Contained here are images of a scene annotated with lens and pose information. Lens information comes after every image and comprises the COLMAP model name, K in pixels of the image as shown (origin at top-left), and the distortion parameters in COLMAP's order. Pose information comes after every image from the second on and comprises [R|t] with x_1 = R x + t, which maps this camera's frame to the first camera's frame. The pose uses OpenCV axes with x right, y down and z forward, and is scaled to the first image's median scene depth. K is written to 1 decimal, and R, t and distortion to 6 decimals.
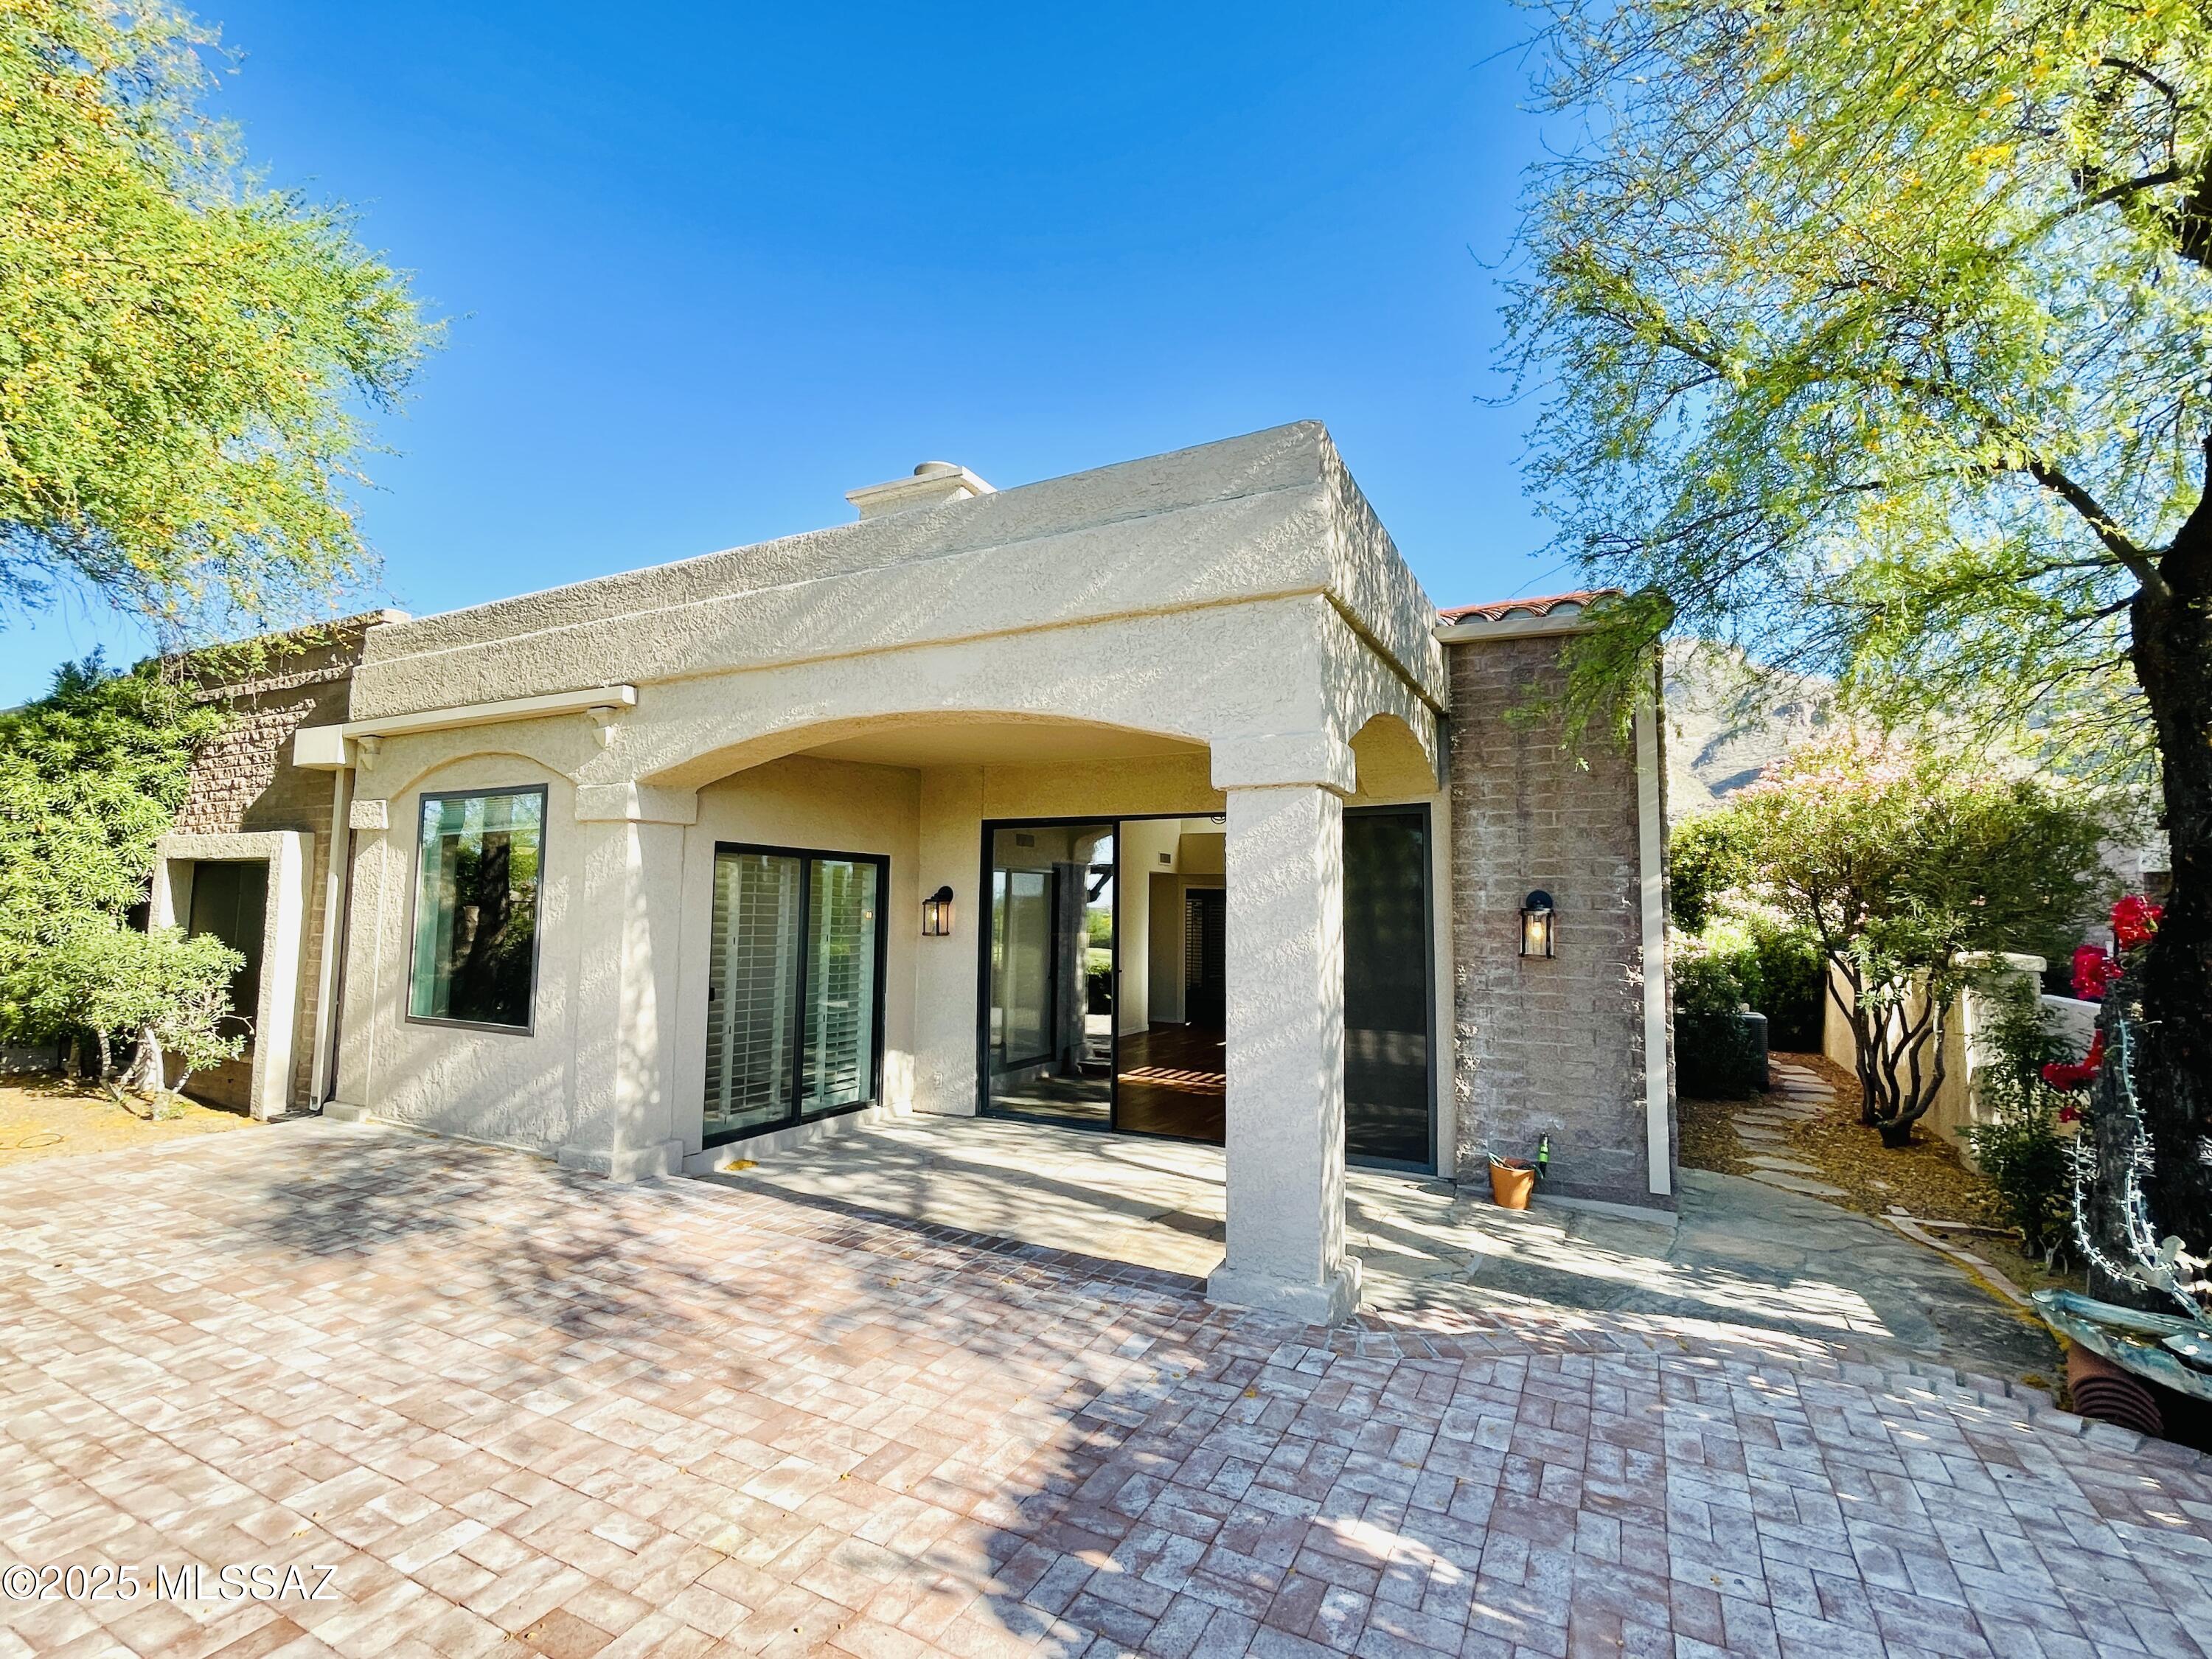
lens RADIAL K [[993.1, 0, 1110.3], [0, 993.1, 838.0], [0, 0, 1]] dist [-0.000055, 0.000542]
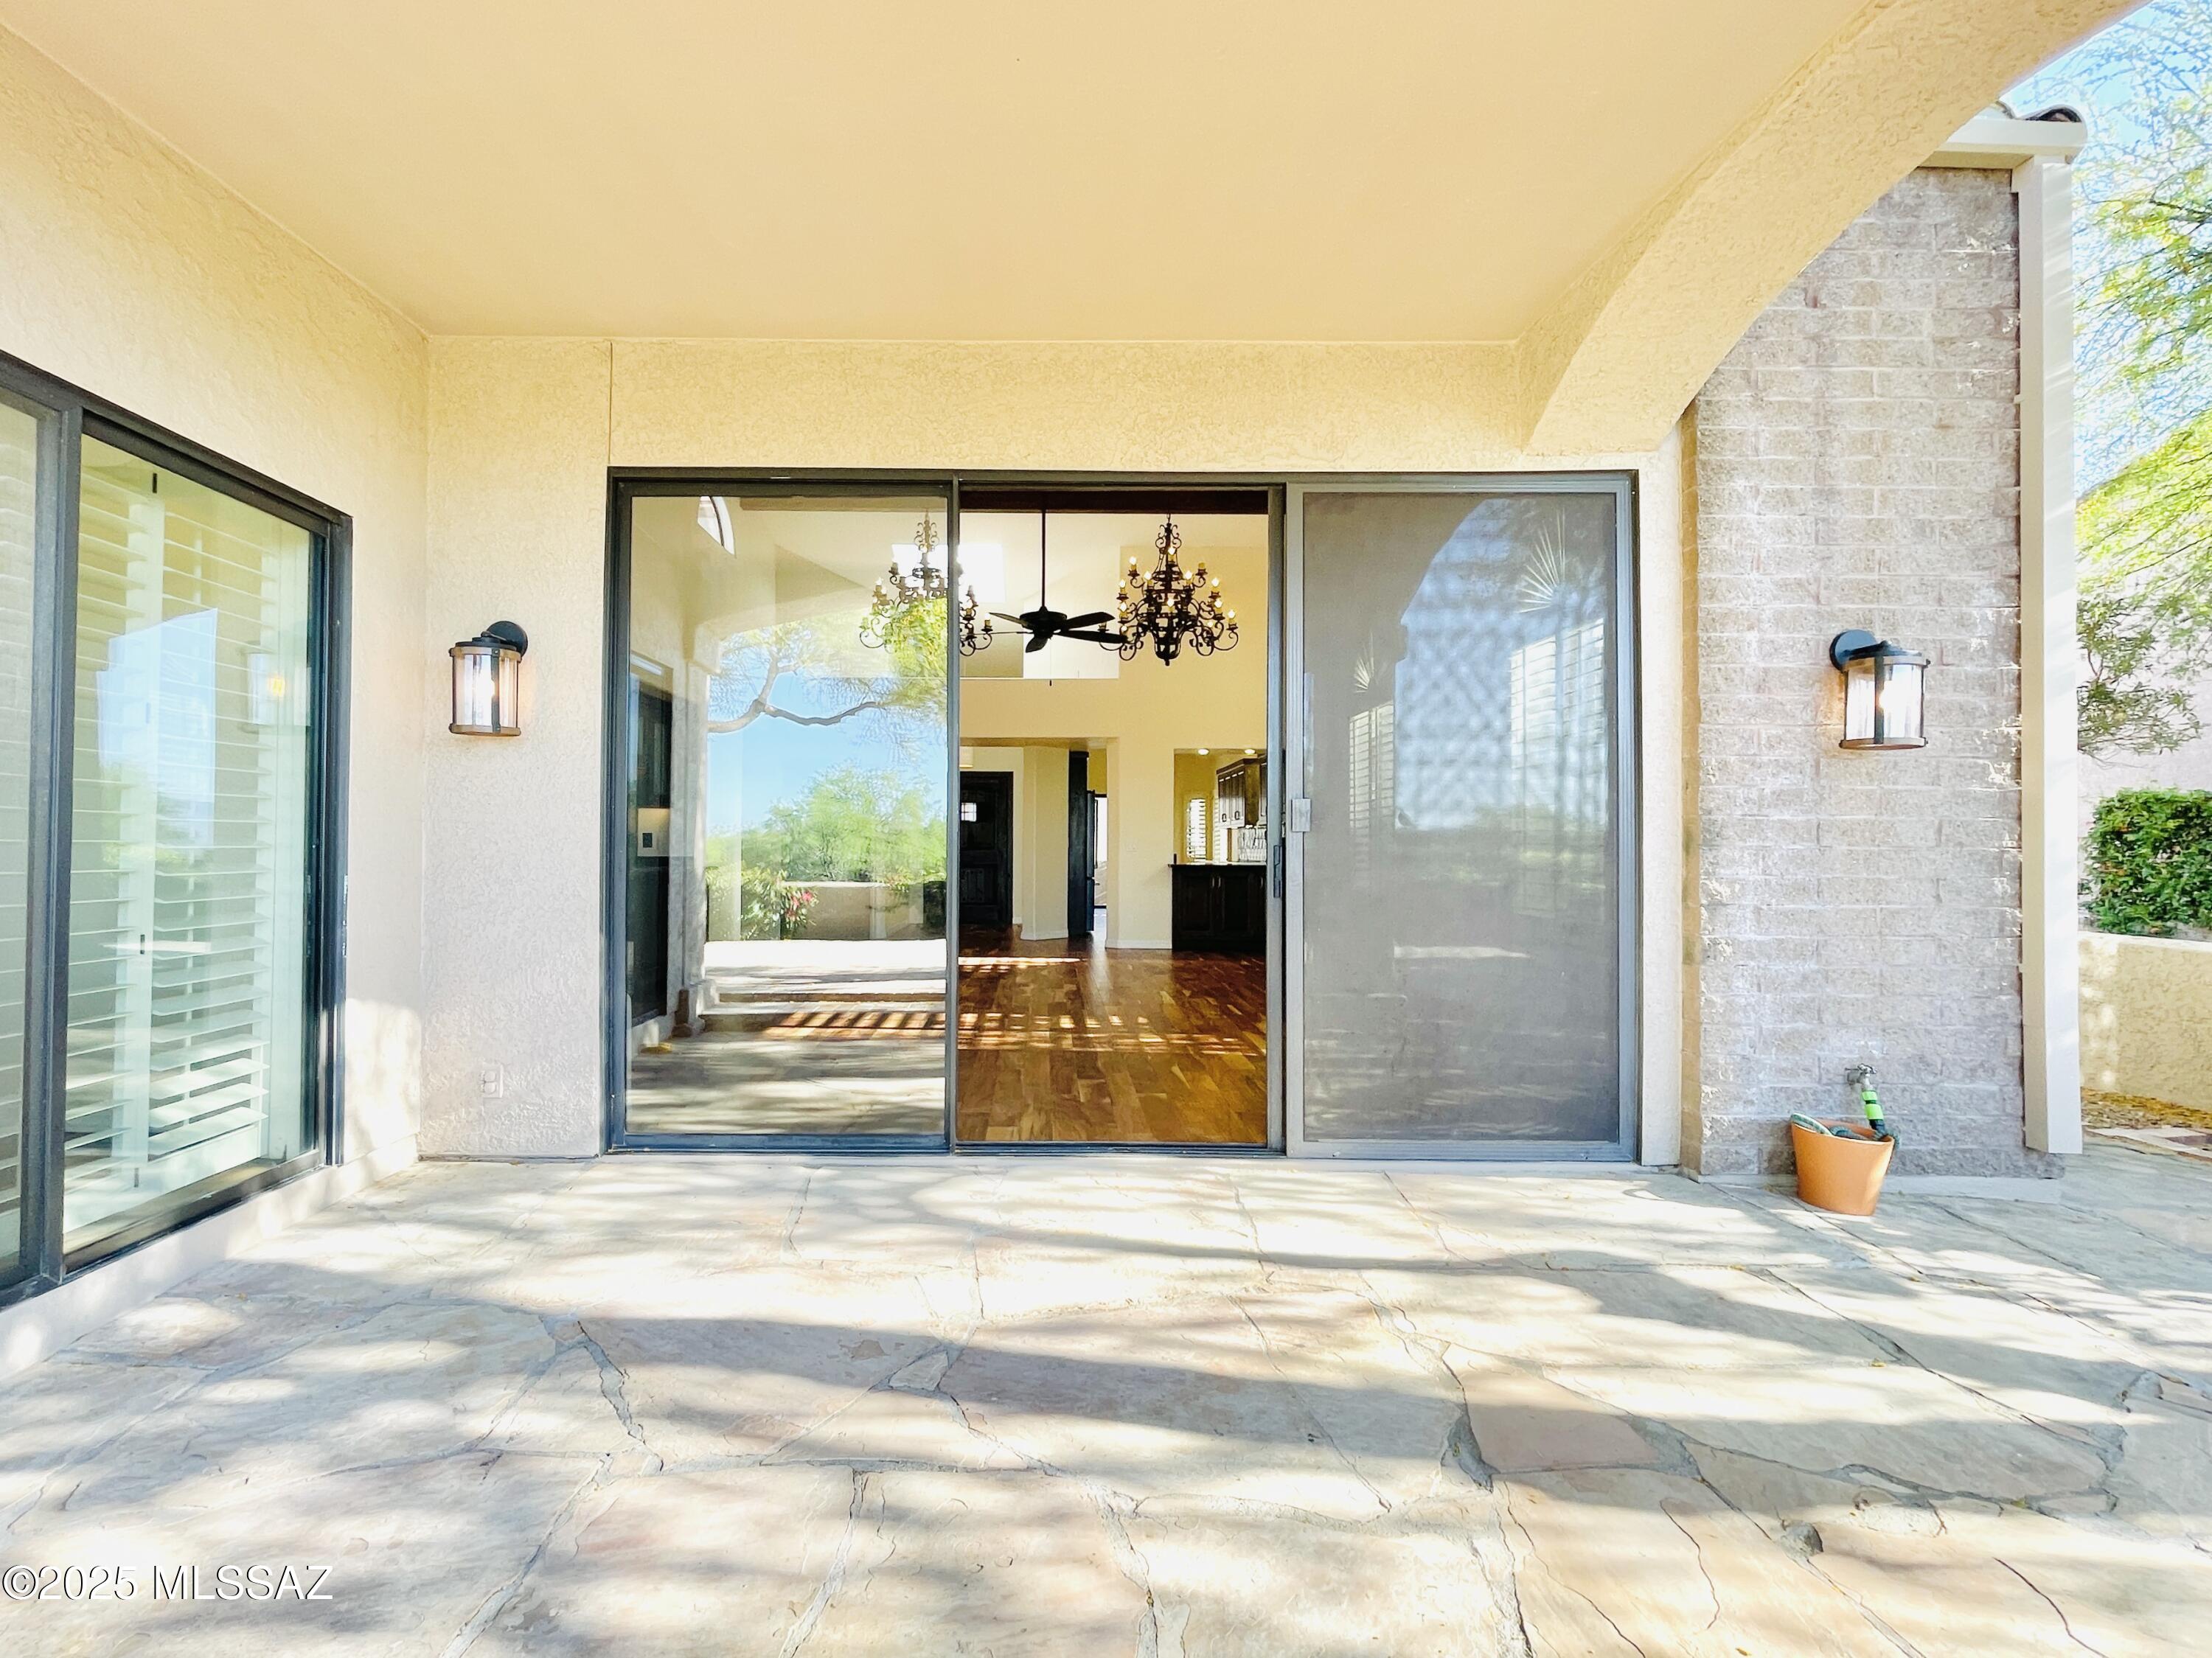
lens RADIAL K [[1043.3, 0, 1200.9], [0, 1043.3, 827.5], [0, 0, 1]] dist [0.000949, 0.000134]
pose [[0.888867, 0.001176, 0.458164, -0.171168], [-0.029790, 0.998029, 0.055234, 0.158988], [-0.457196, -0.062745, 0.887150, 0.735051]]
